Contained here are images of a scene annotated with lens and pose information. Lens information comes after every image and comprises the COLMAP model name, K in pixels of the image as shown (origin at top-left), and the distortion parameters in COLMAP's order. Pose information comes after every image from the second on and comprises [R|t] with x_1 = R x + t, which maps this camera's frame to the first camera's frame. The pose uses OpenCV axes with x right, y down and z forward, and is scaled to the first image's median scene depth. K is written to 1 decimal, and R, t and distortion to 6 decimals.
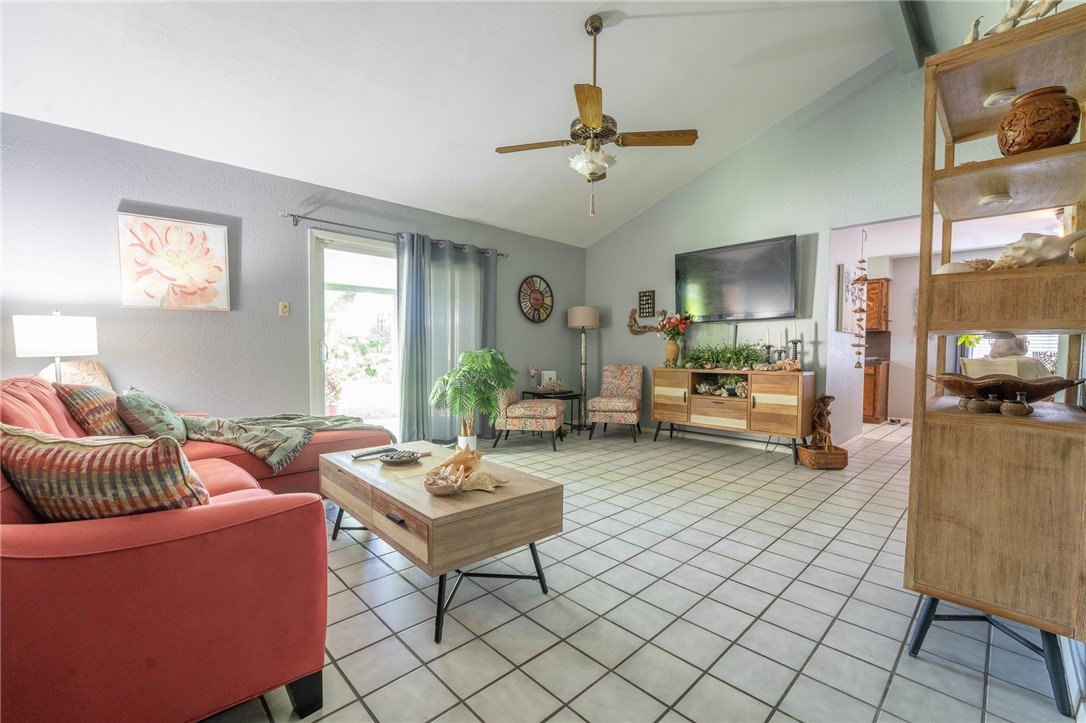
lens RADIAL K [[448.9, 0, 542.8], [0, 448.9, 367.4], [0, 0, 1]] dist [-0.033000, 0.005057]
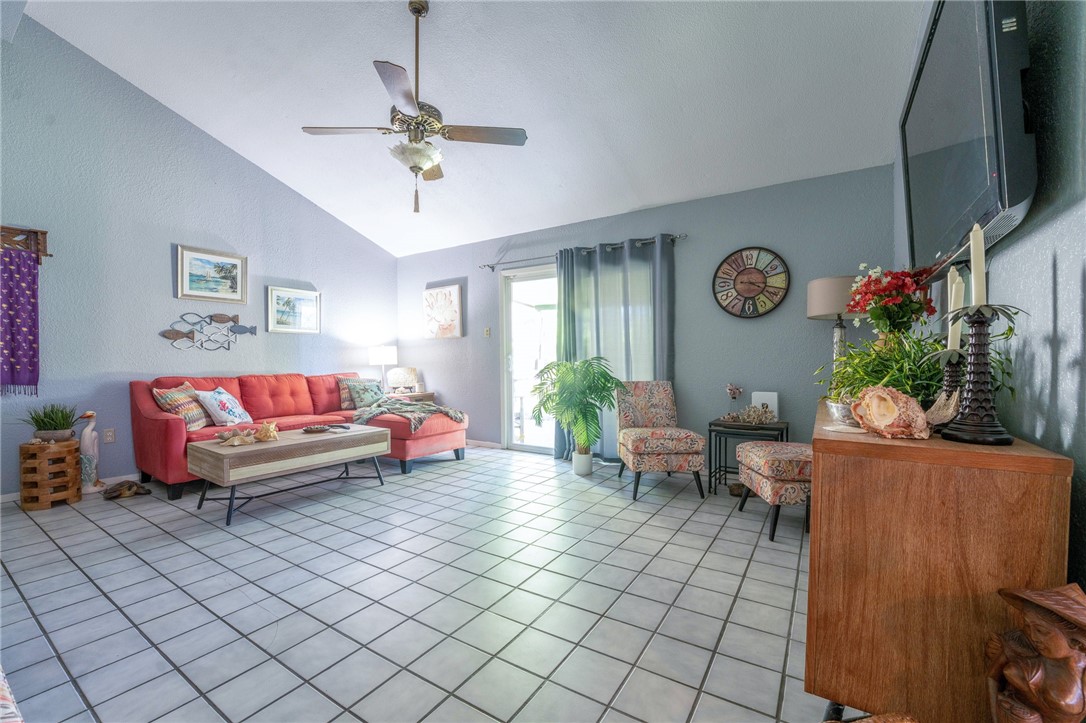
lens RADIAL K [[448.9, 0, 539.4], [0, 448.9, 363.0], [0, 0, 1]] dist [-0.033000, 0.005057]
pose [[0.237304, -0.001581, -0.971434, 0.709611], [-0.029544, 0.999524, -0.008843, -0.022883], [0.970986, 0.030799, 0.237145, 0.694399]]
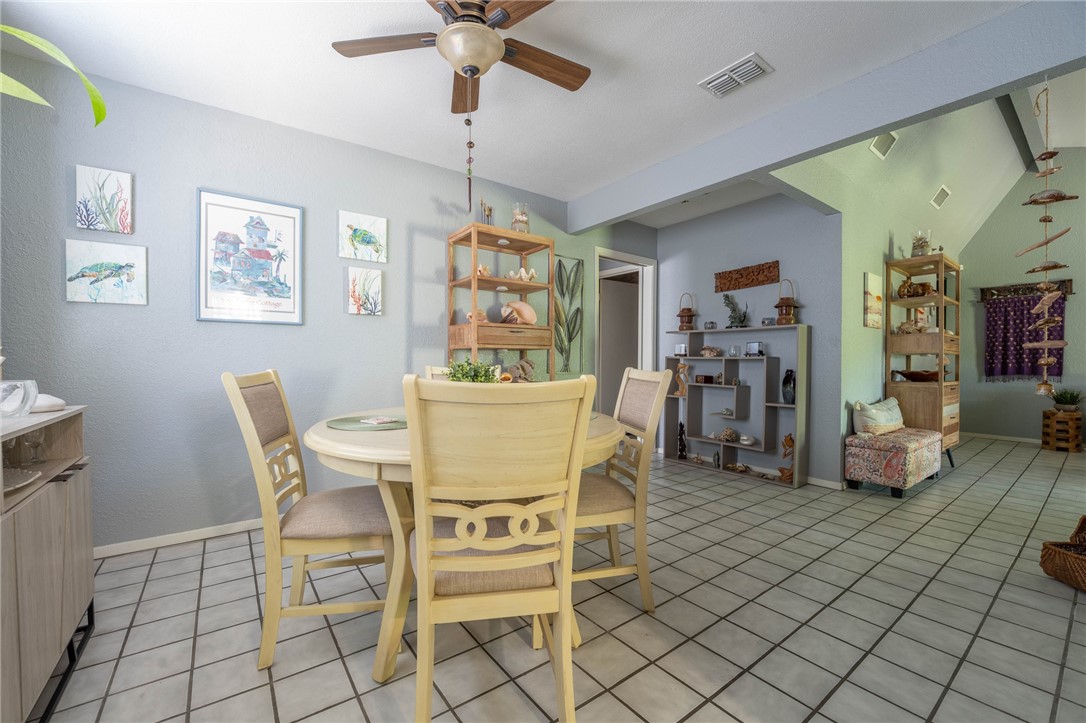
lens RADIAL K [[448.9, 0, 541.2], [0, 448.9, 368.0], [0, 0, 1]] dist [-0.033000, 0.005057]
pose [[-0.994736, -0.016398, 0.101151, 1.150195], [-0.010392, 0.998167, 0.059620, -0.049037], [-0.101943, 0.058255, -0.993083, 1.469424]]
